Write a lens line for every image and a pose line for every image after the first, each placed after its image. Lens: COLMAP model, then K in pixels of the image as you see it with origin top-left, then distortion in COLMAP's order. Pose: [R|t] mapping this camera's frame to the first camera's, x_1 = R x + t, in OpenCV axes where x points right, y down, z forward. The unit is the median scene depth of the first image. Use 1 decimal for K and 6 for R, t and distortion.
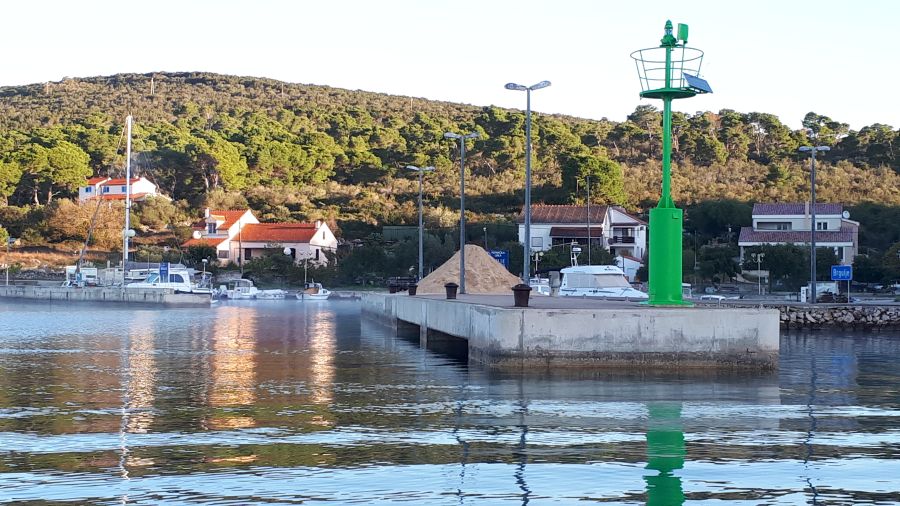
lens RADIAL K [[1381.5, 0, 441.7], [0, 1381.5, 254.1], [0, 0, 1]] dist [0.049149, 0.000000]
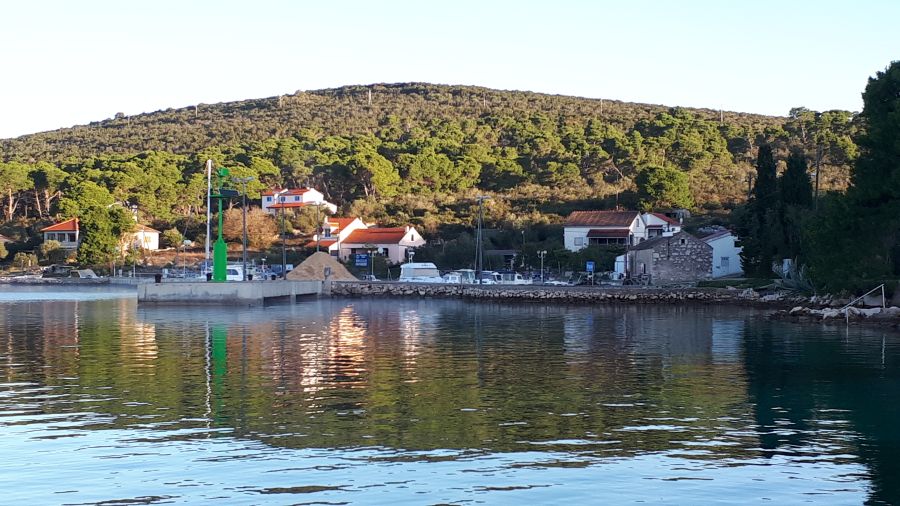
lens RADIAL K [[1381.5, 0, 445.2], [0, 1381.5, 256.3], [0, 0, 1]] dist [0.049149, 0.000000]
pose [[0.982859, -0.006791, -0.184235, 0.109929], [0.007962, 0.999953, 0.005615, -0.002068], [0.184188, -0.006986, 0.982866, -0.146183]]
